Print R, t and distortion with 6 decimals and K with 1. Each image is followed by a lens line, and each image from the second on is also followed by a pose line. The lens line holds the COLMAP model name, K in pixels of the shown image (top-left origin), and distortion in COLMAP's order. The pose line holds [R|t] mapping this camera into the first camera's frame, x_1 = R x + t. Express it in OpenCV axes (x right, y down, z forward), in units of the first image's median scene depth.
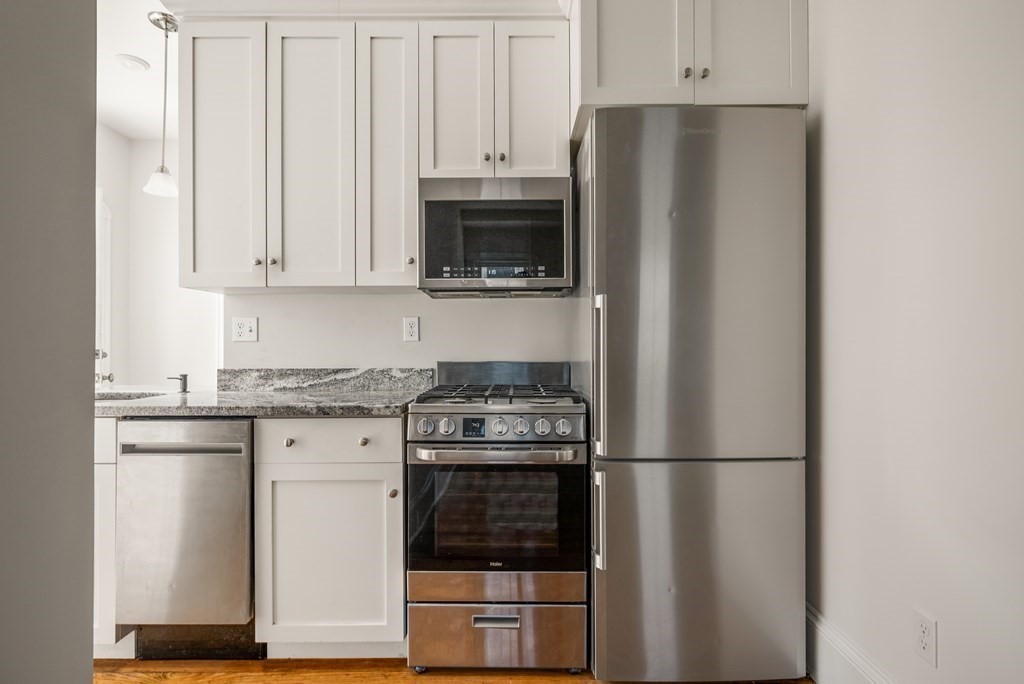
lens RADIAL K [[502.8, 0, 512.3], [0, 502.8, 345.7], [0, 0, 1]] dist [-0.002527, 0.000102]
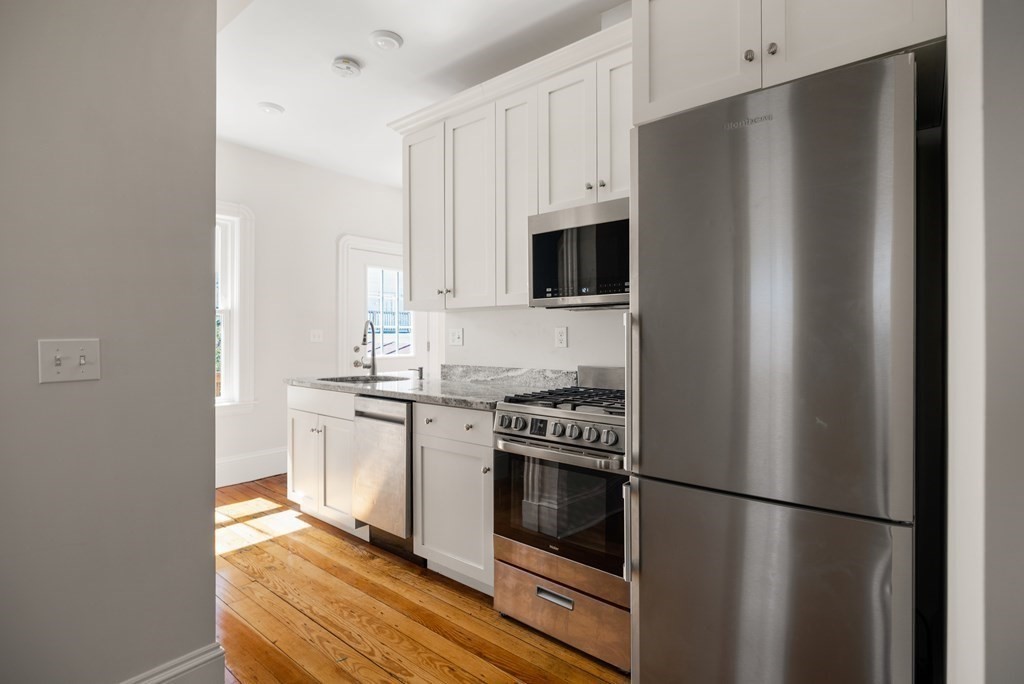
lens RADIAL K [[467.7, 0, 509.8], [0, 467.7, 337.8], [0, 0, 1]] dist [0.002289, 0.000321]
pose [[0.783735, 0.008440, -0.621038, 0.454123], [-0.005432, 0.999963, 0.006735, -0.044605], [0.621072, -0.001906, 0.783751, 0.077154]]
